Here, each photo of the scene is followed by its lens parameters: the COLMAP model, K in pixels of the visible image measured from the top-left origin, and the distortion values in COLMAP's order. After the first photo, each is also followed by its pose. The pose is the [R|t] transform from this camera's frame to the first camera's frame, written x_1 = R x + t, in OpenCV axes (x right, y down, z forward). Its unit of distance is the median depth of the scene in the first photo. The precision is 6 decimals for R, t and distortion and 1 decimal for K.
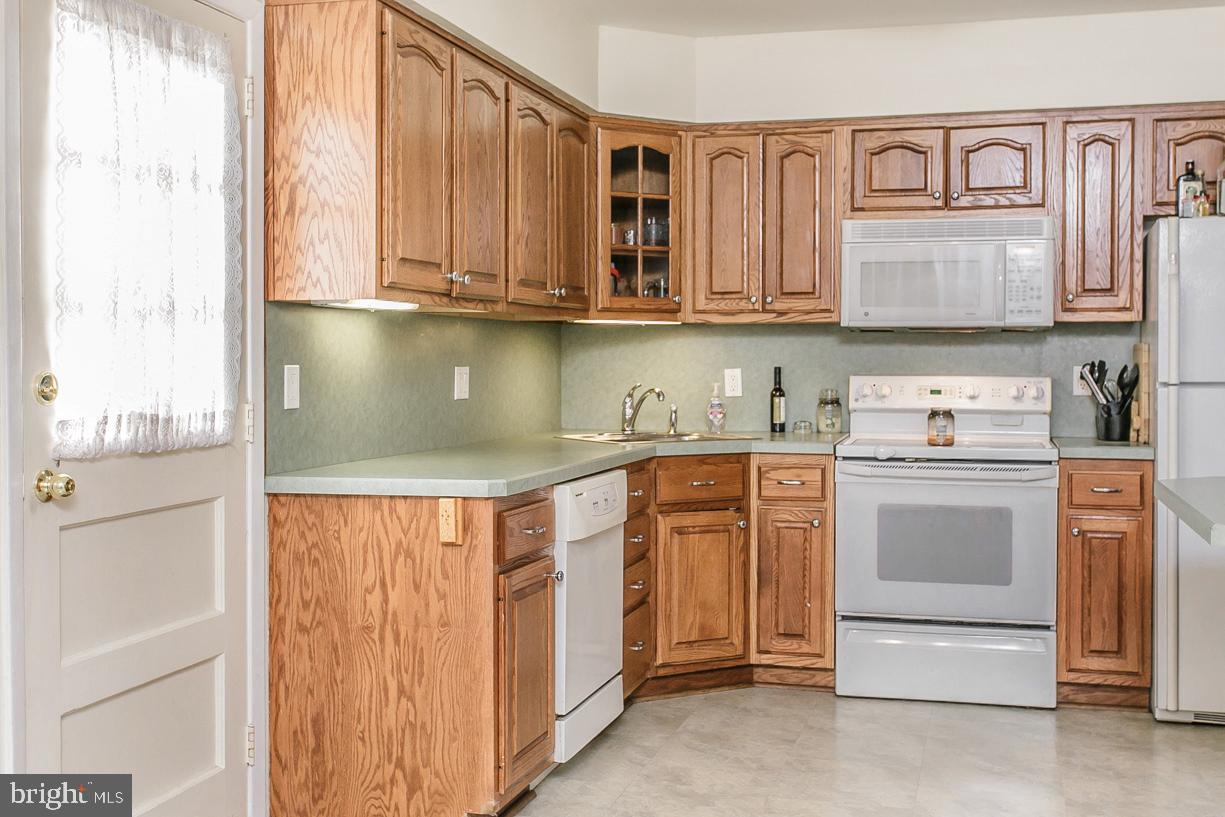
lens RADIAL K [[1402.9, 0, 633.9], [0, 1402.9, 377.8], [0, 0, 1]] dist [0.011247, 0.000000]
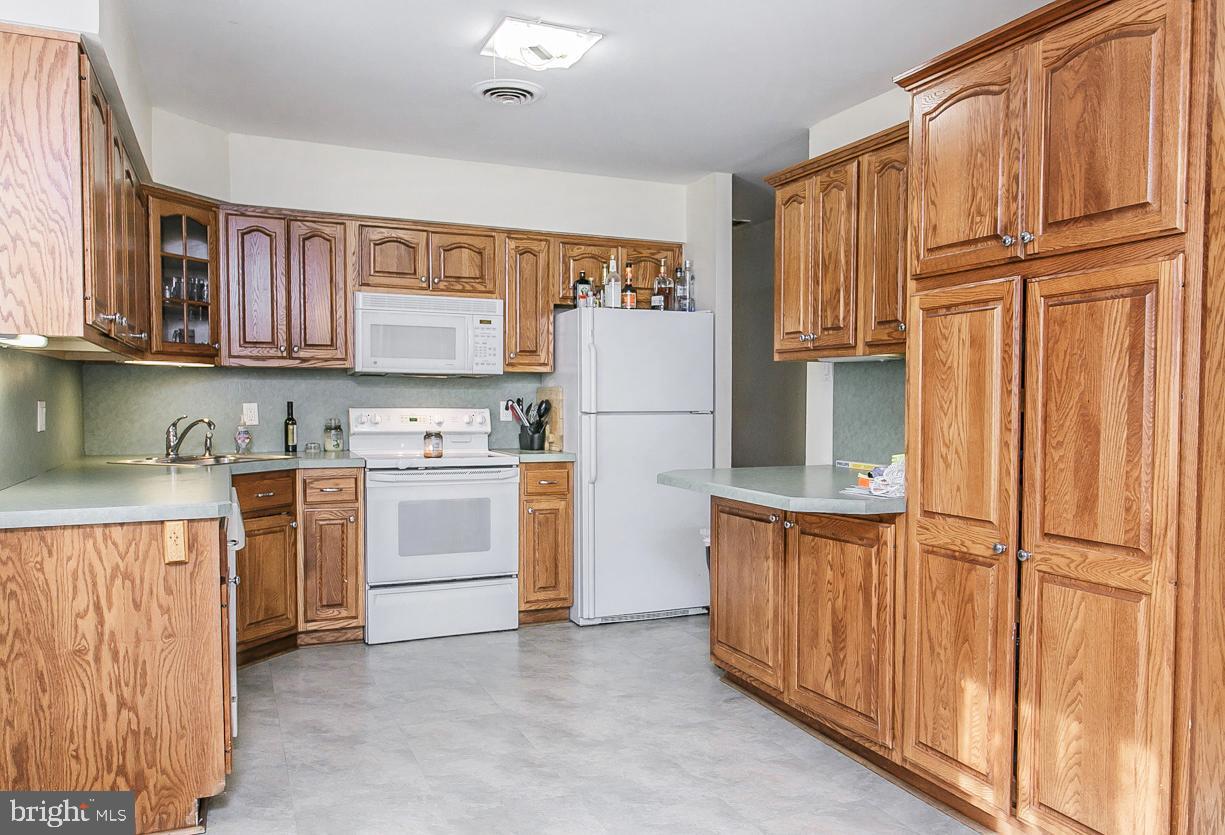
lens RADIAL K [[933.3, 0, 655.8], [0, 933.3, 443.1], [0, 0, 1]] dist [0.007049, -0.004276]
pose [[0.762947, -0.027062, 0.645894, -0.231159], [0.003105, 0.999265, 0.038201, -0.001565], [-0.646453, -0.027140, 0.762471, 0.146277]]
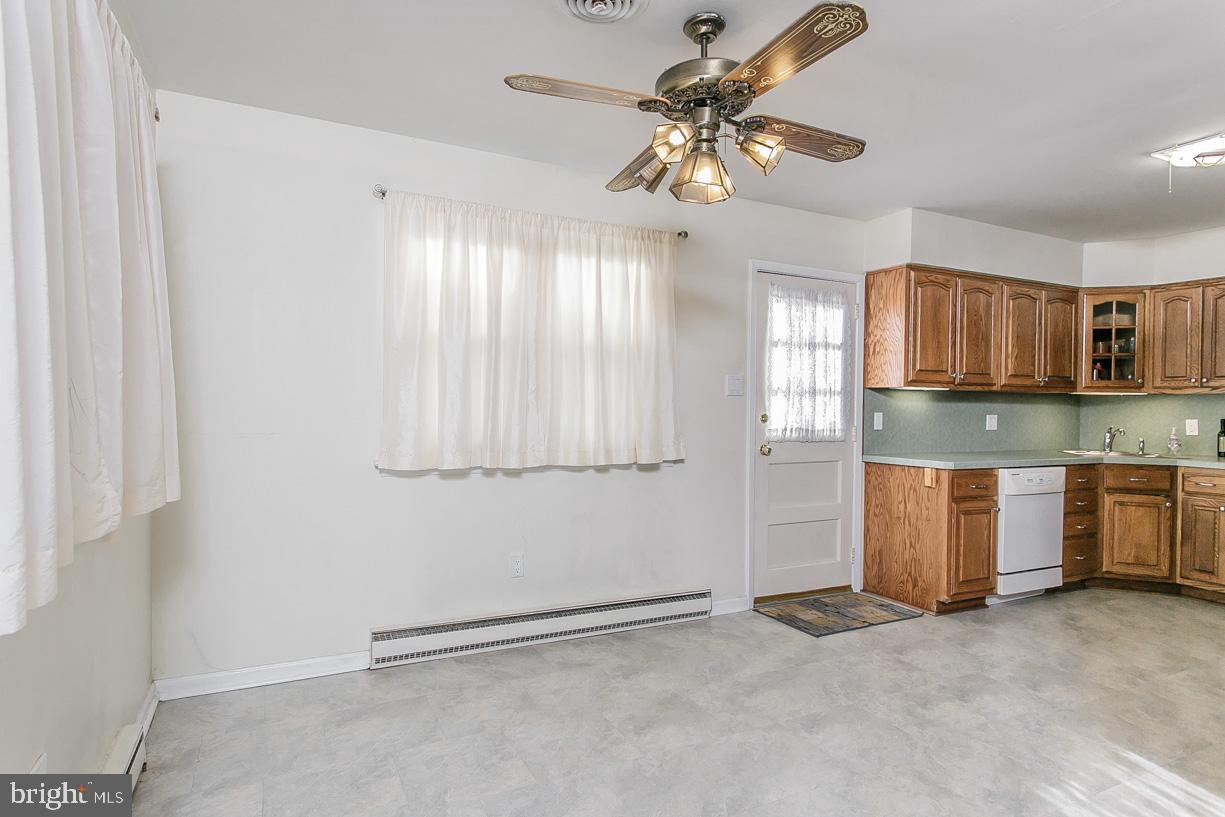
lens RADIAL K [[705.9, 0, 590.6], [0, 705.9, 401.4], [0, 0, 1]] dist [0.002531, 0.014740]
pose [[0.650409, 0.005691, -0.759563, 0.306311], [-0.022905, 0.999664, -0.012123, -0.001278], [0.759238, 0.025283, 0.650321, -0.181945]]
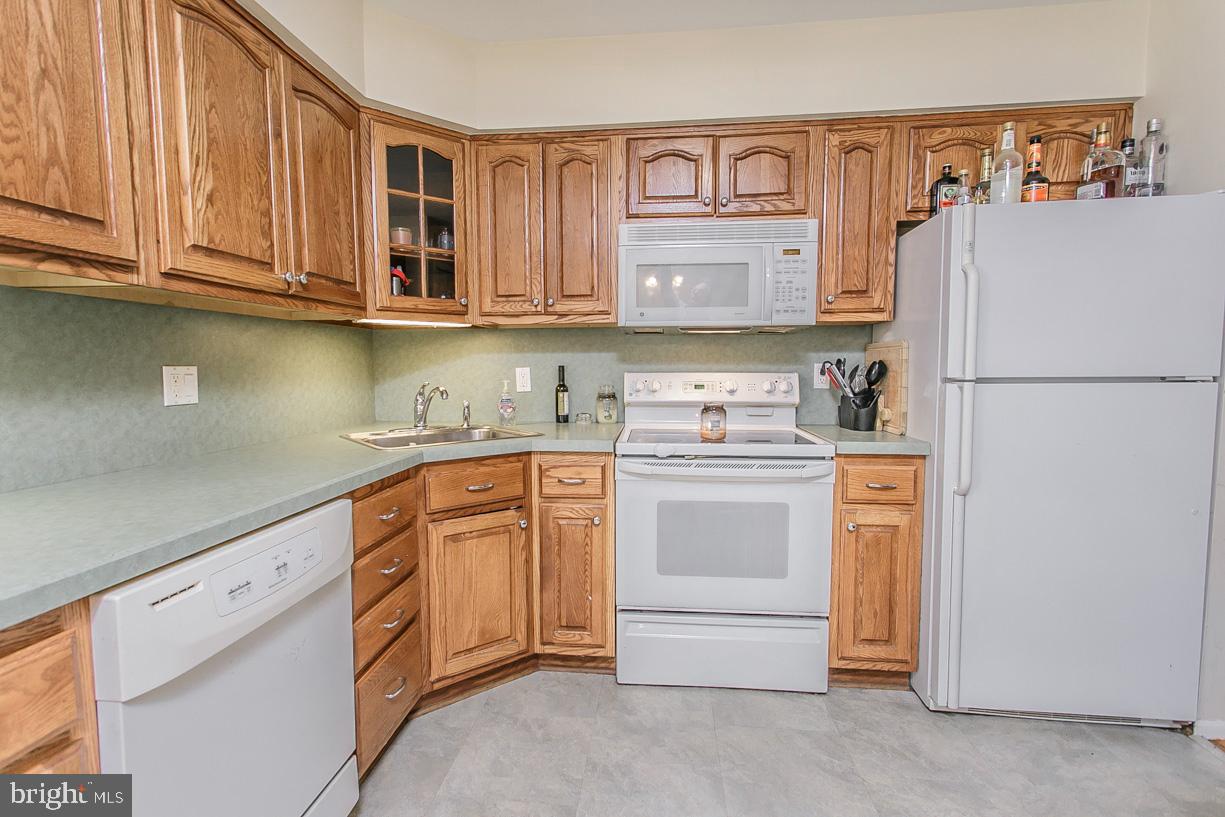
lens RADIAL K [[560.5, 0, 606.8], [0, 560.5, 407.6], [0, 0, 1]] dist [-0.001902, 0.001741]
pose [[0.988174, -0.017080, 0.152382, 0.080768], [0.007479, 0.997963, 0.063362, -0.002783], [-0.153154, -0.061473, 0.986288, 0.635444]]
